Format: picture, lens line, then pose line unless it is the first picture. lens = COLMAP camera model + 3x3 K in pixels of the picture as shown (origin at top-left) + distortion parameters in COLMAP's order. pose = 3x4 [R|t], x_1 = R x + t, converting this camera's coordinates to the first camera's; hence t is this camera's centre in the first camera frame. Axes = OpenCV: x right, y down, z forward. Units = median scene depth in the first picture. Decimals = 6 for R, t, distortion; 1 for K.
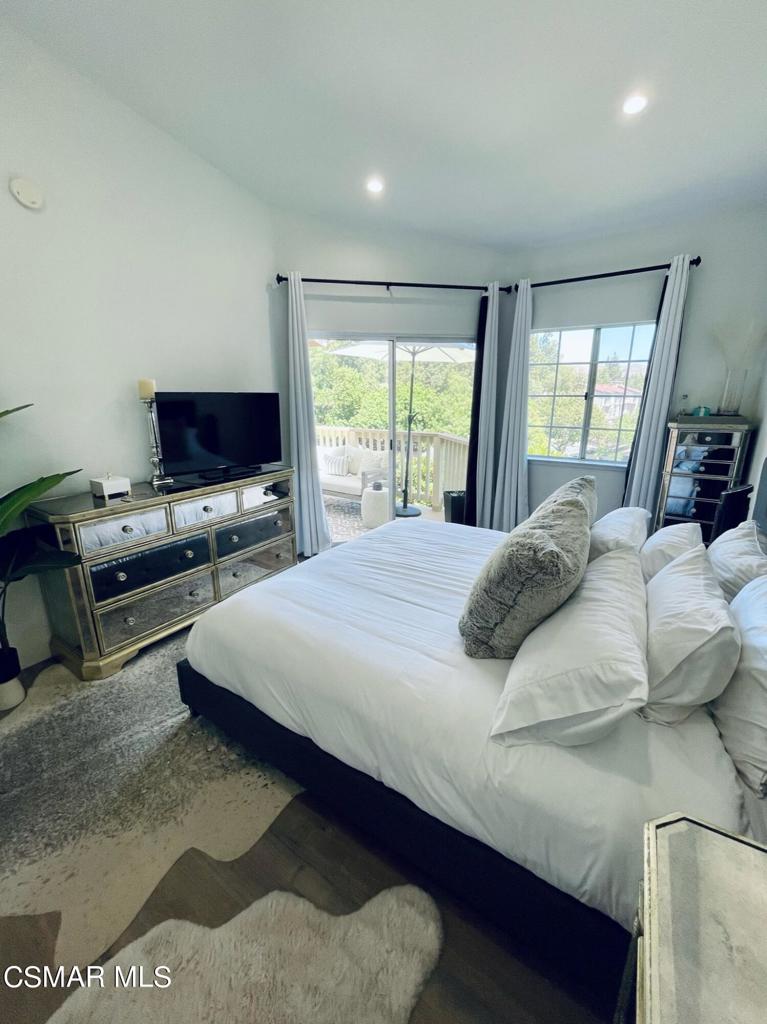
lens RADIAL K [[415.5, 0, 382.6], [0, 415.5, 506.1], [0, 0, 1]] dist [-0.003618, 0.000462]
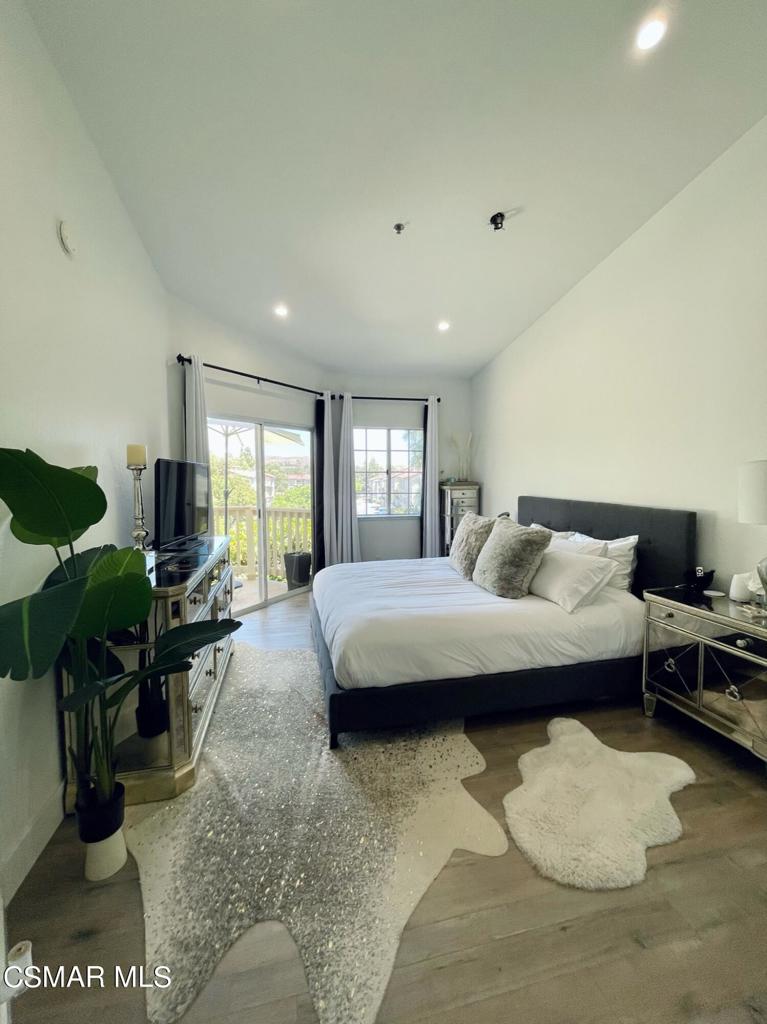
lens RADIAL K [[415.5, 0, 382.6], [0, 415.5, 506.1], [0, 0, 1]] dist [-0.003618, 0.000462]
pose [[0.694216, -0.048522, 0.718130, -0.655806], [0.188735, 0.975085, -0.116566, 0.025376], [-0.694582, 0.216458, 0.686077, 0.021758]]
